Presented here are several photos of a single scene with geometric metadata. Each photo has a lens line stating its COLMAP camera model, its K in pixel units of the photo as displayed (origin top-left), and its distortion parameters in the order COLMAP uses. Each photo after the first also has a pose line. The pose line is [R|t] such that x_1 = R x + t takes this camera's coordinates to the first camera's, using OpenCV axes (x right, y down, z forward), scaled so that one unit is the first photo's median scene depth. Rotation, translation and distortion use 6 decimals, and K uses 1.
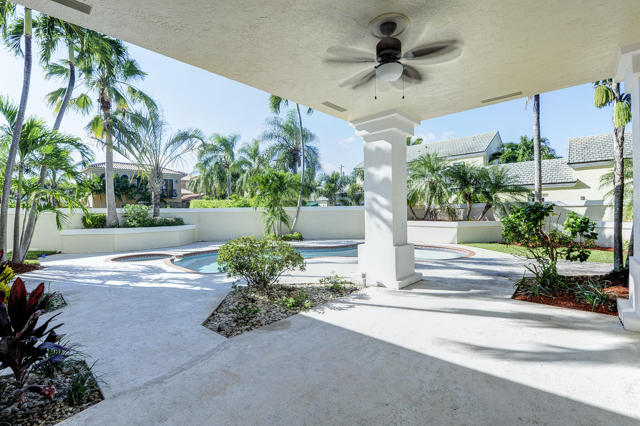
lens RADIAL K [[294.5, 0, 319.2], [0, 294.5, 210.2], [0, 0, 1]] dist [0.003867, -0.000418]
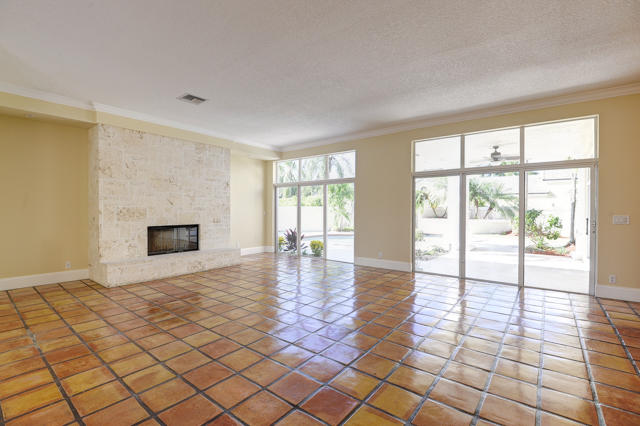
lens RADIAL K [[294.5, 0, 320.9], [0, 294.5, 213.0], [0, 0, 1]] dist [0.003867, -0.000418]
pose [[0.997016, -0.003062, 0.077133, -0.377753], [0.002359, 0.999955, 0.009195, -0.009029], [-0.077157, -0.008986, 0.996978, -0.382381]]
